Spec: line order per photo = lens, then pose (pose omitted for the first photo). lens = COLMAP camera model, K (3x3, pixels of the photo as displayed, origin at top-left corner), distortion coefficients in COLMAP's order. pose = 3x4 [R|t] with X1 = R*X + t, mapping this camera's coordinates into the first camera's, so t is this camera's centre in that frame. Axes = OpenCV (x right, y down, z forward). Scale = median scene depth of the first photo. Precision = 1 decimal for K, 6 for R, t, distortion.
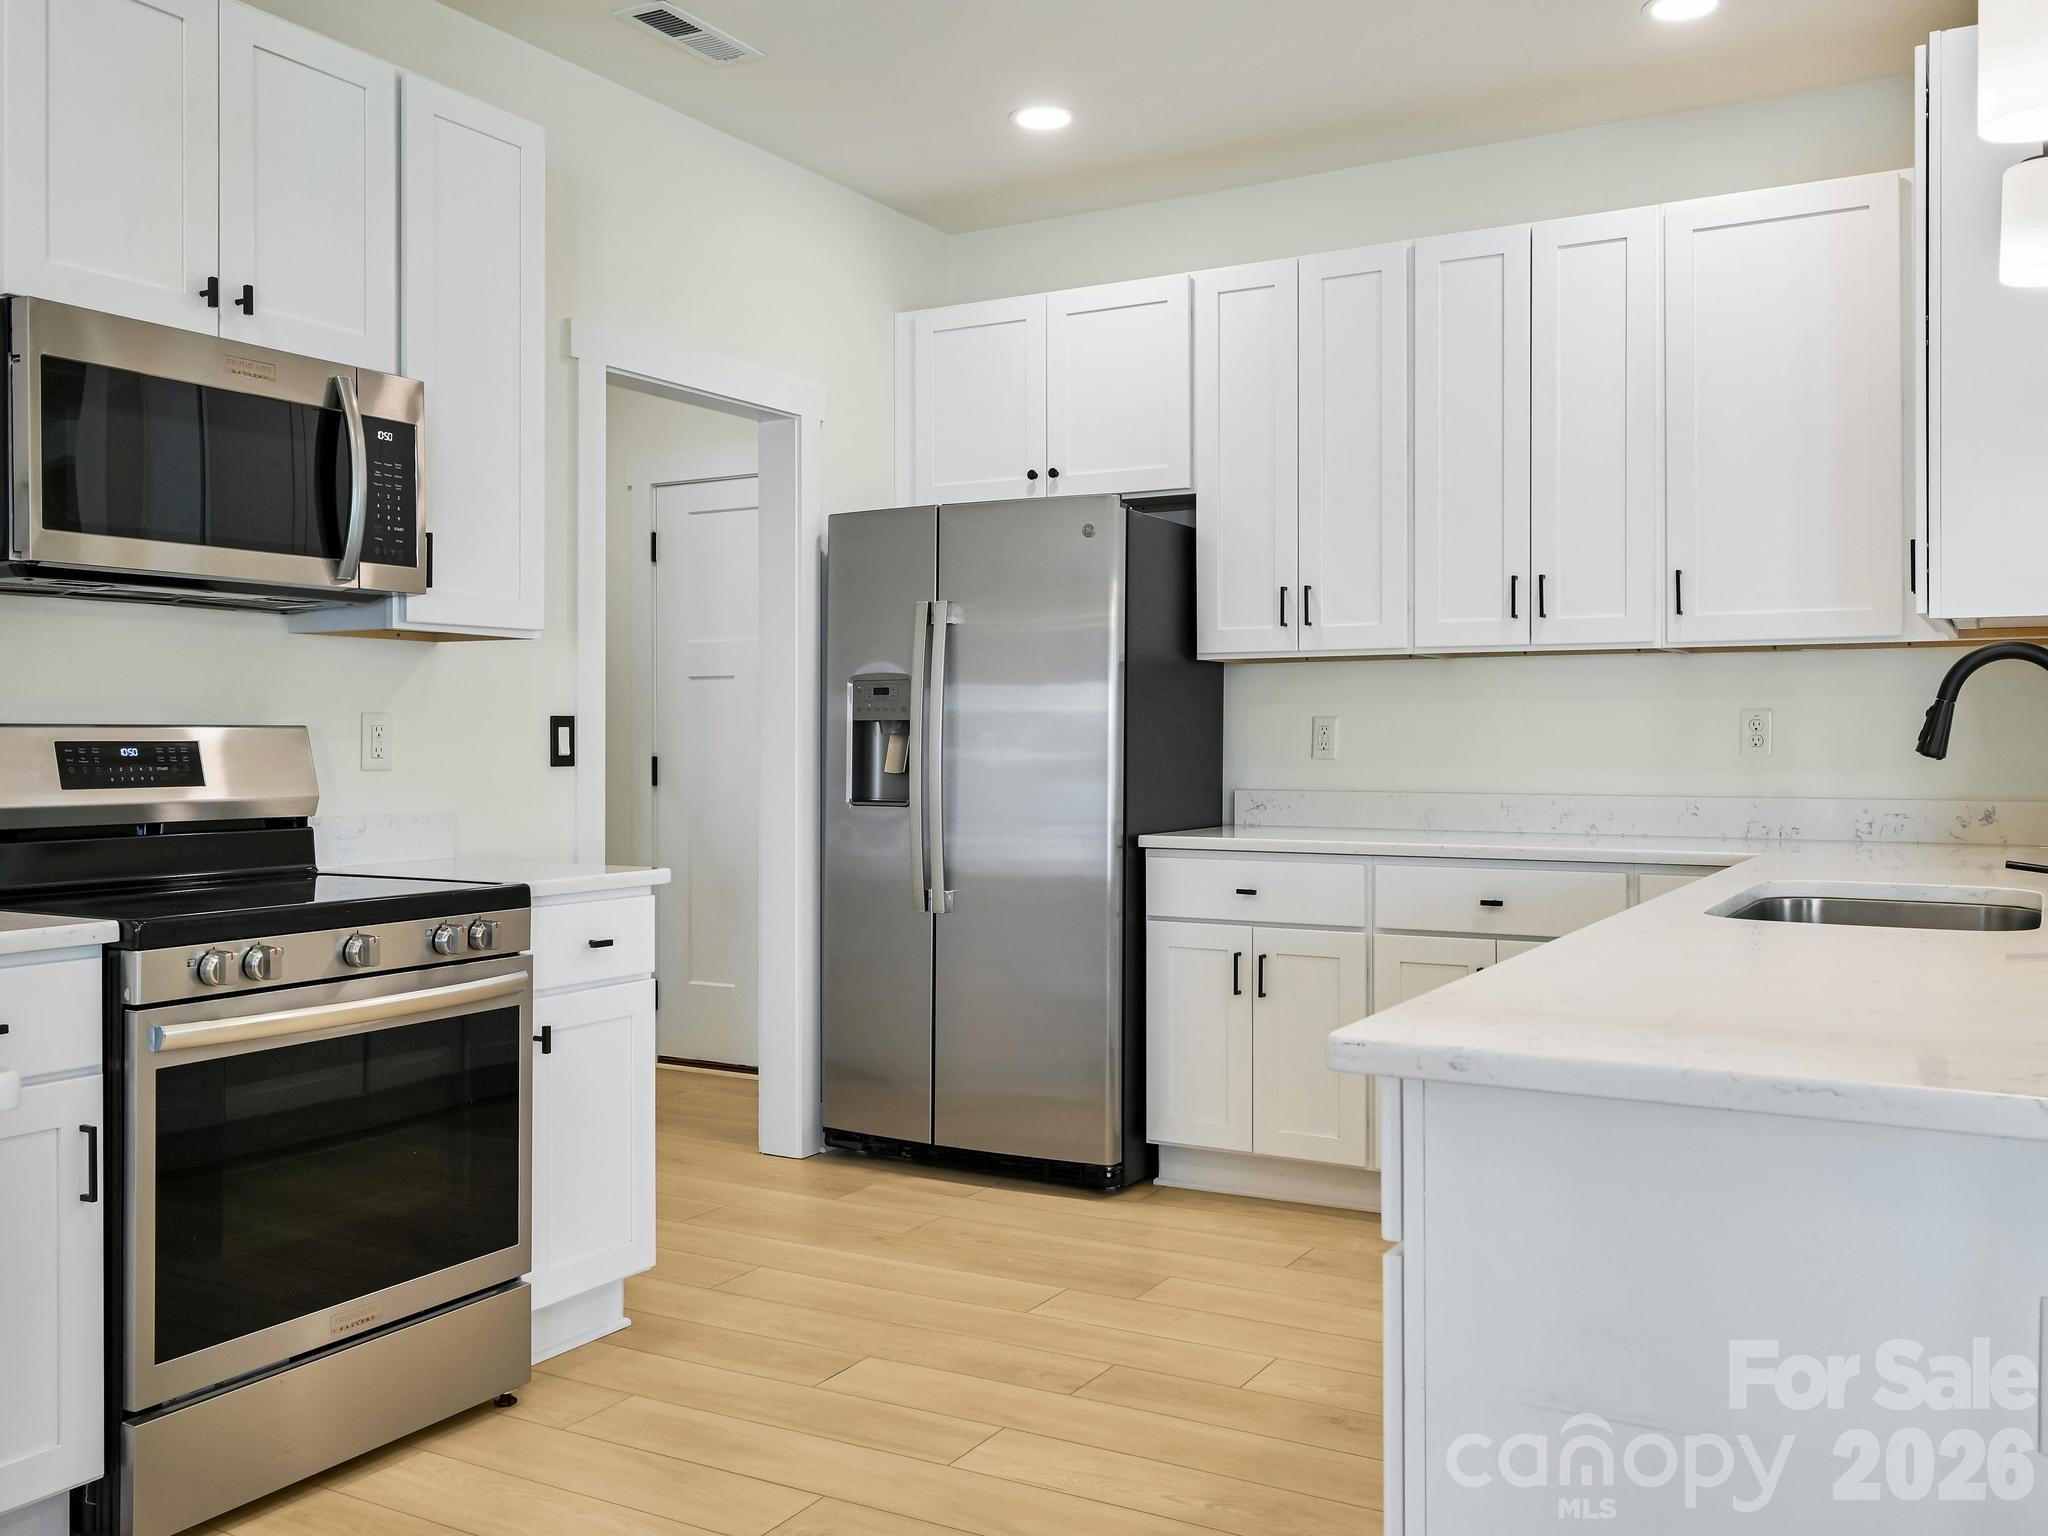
lens RADIAL K [[1754.5, 0, 1024.0], [0, 1754.5, 768.0], [0, 0, 1]] dist [-0.006175, -0.000071]
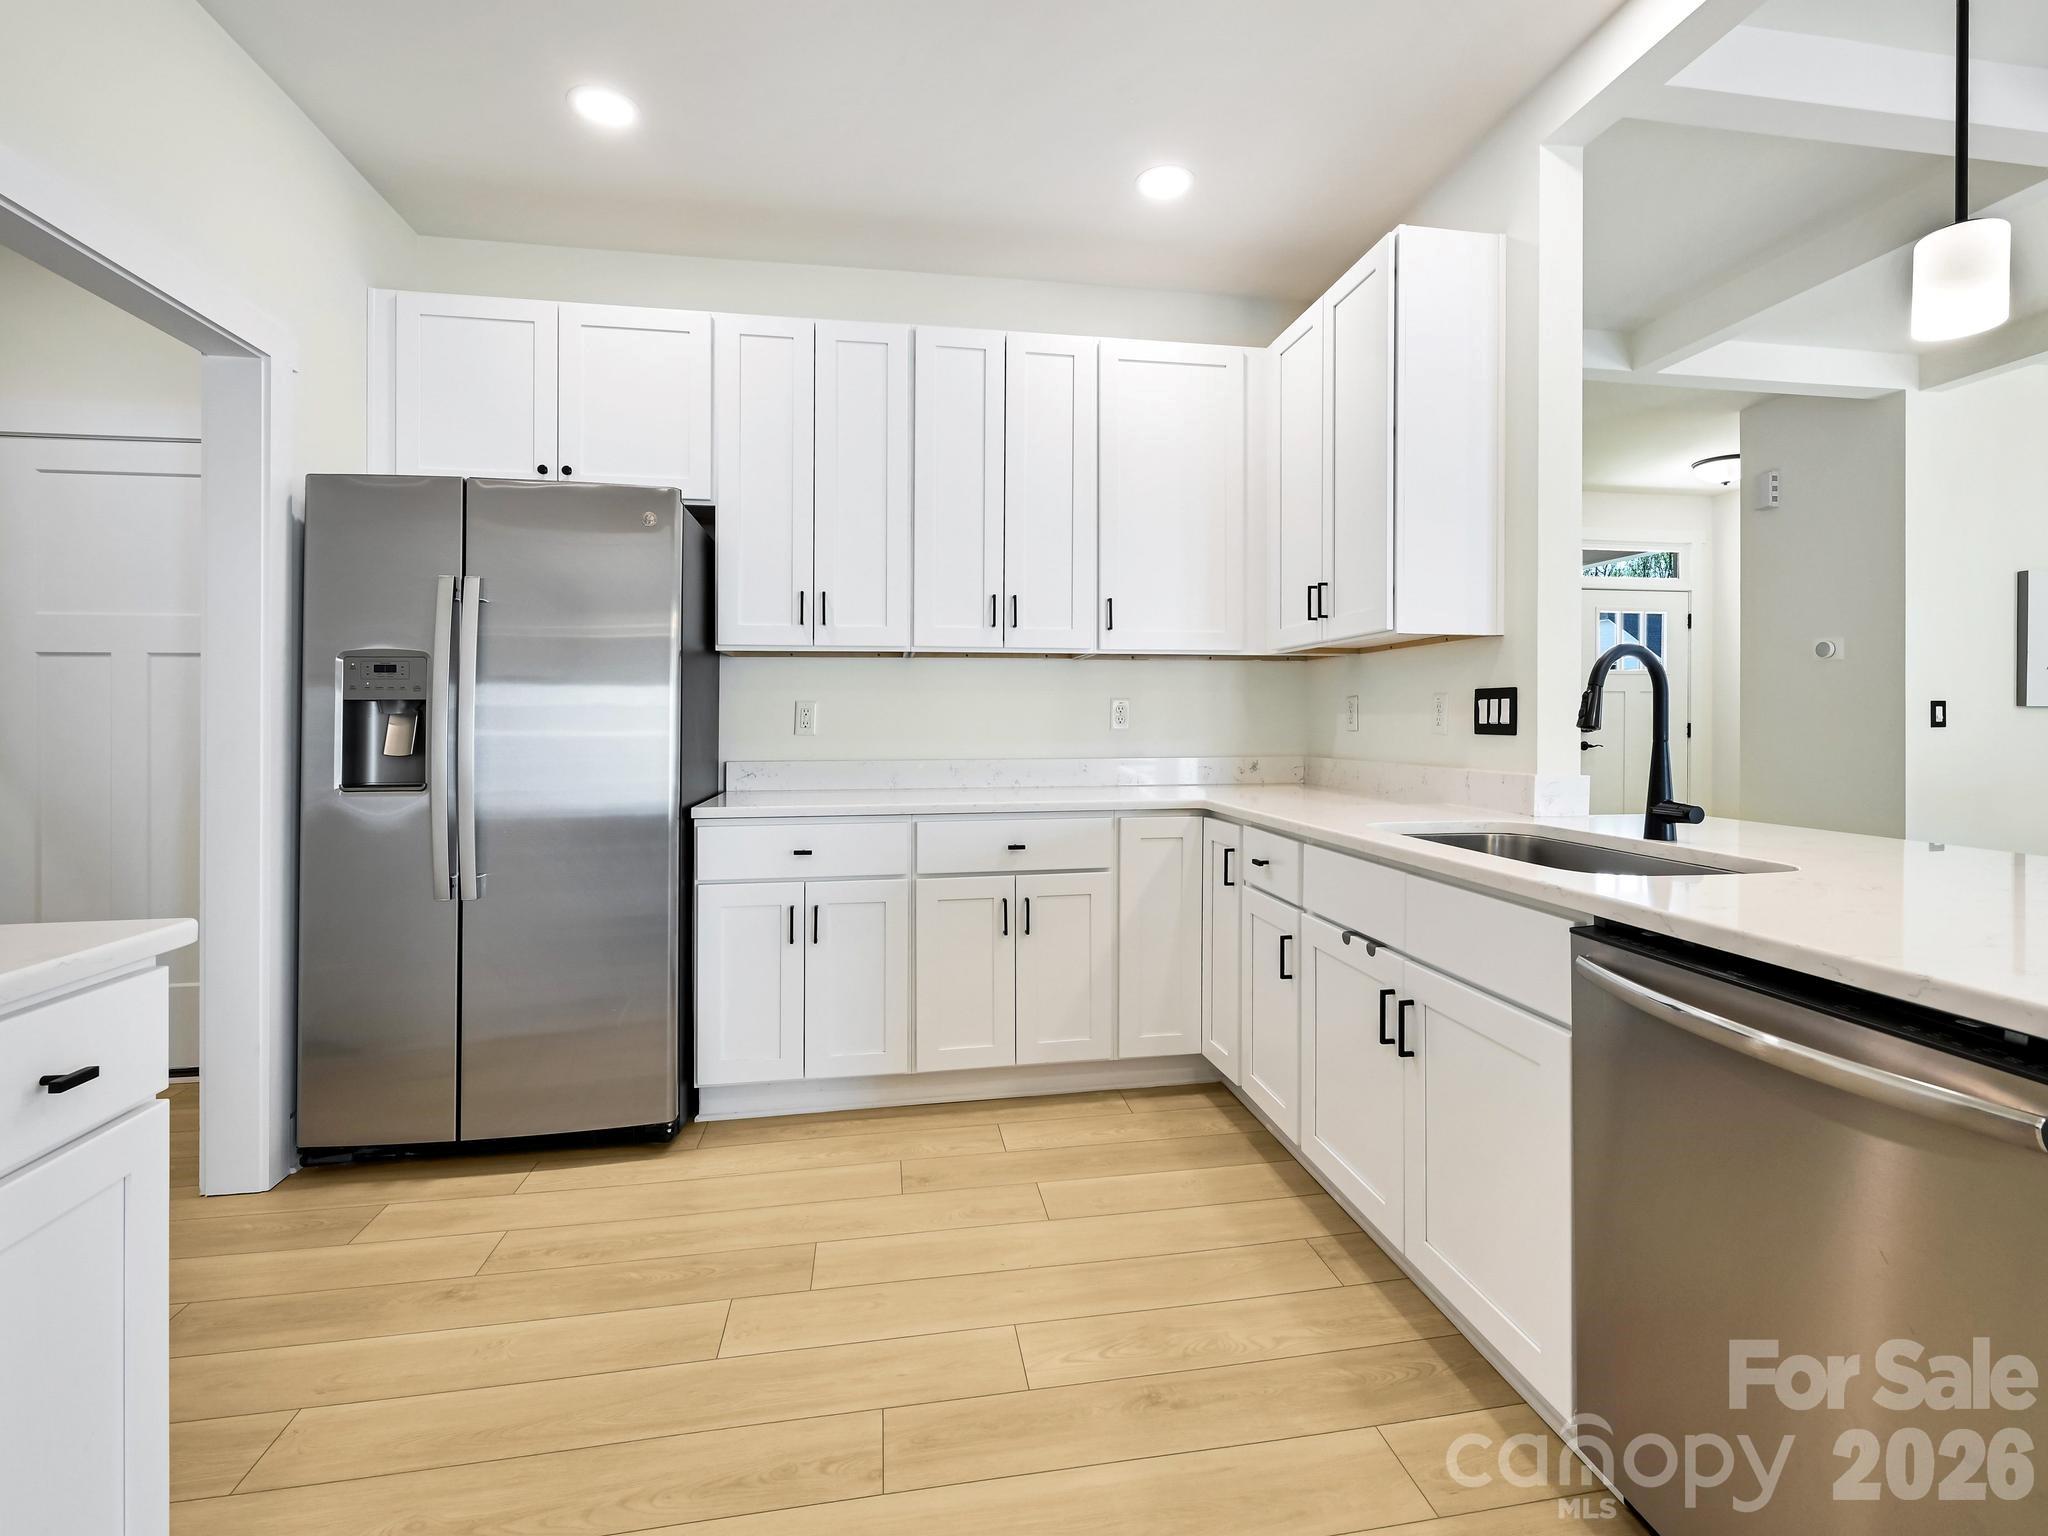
lens RADIAL K [[943.5, 0, 1028.7], [0, 943.5, 720.4], [0, 0, 1]] dist [-0.000284, -0.000052]
pose [[0.771621, -0.001860, 0.636080, -0.153960], [0.012526, 0.999846, -0.012272, -0.006192], [-0.635960, 0.017437, 0.771525, 0.441240]]
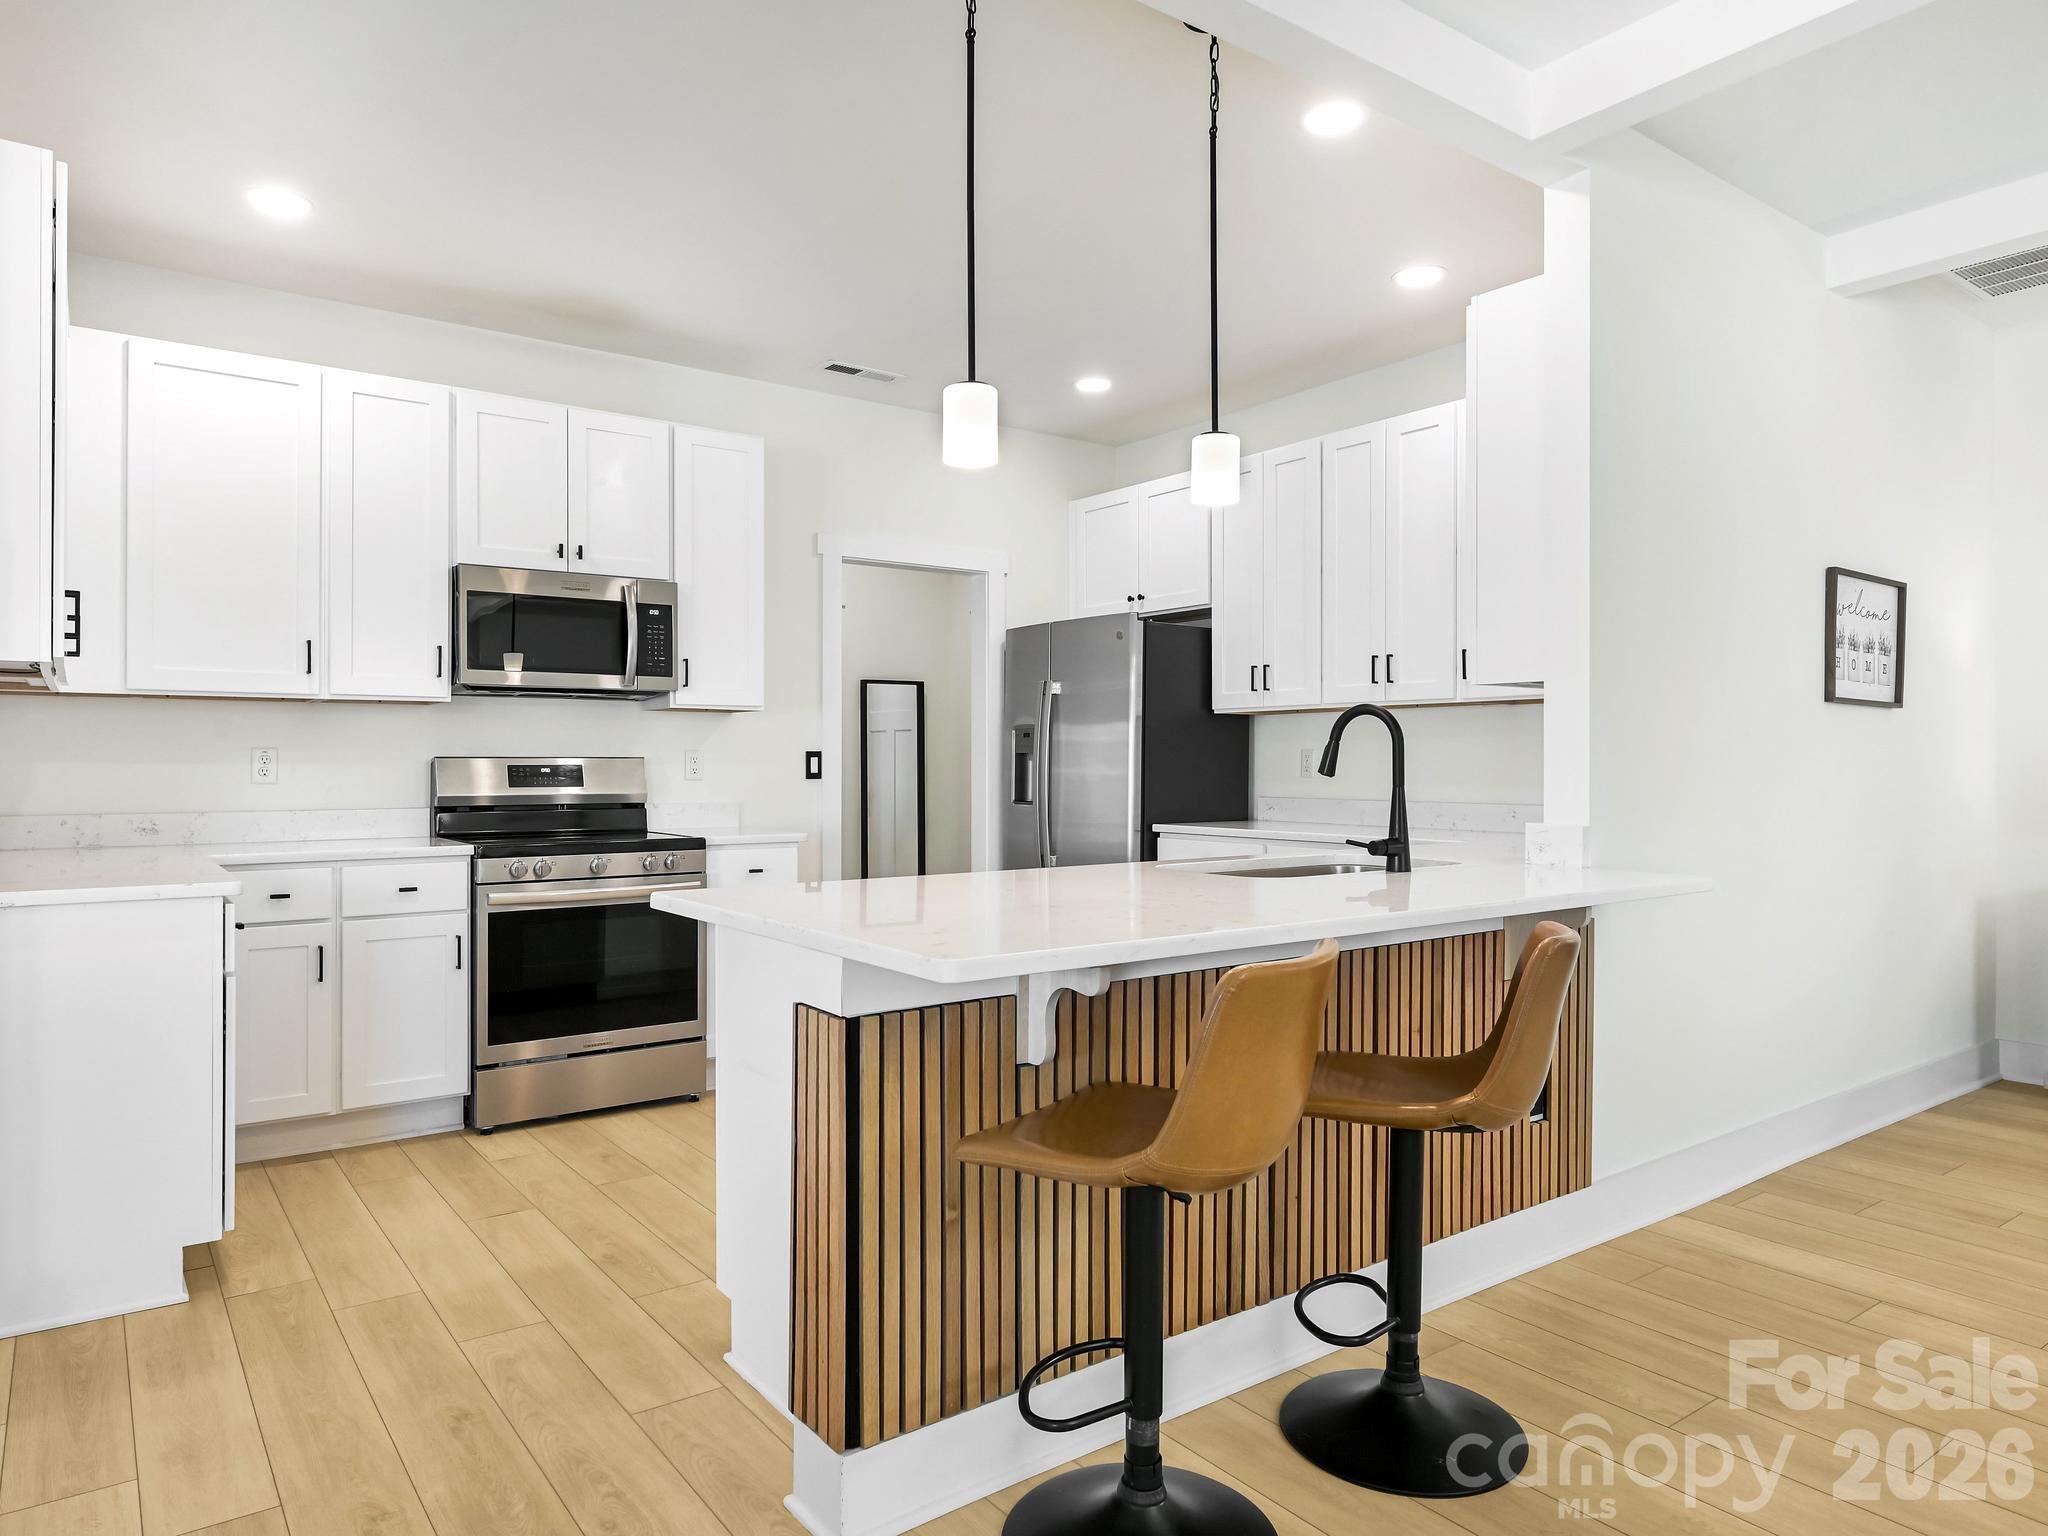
lens RADIAL K [[1298.7, 0, 1035.0], [0, 1298.7, 776.8], [0, 0, 1]] dist [-0.000934, -0.000255]
pose [[0.920248, 0.004506, -0.391310, 0.453794], [-0.007150, 0.999960, -0.005299, 0.002159], [0.391270, 0.007674, 0.920244, -0.141092]]
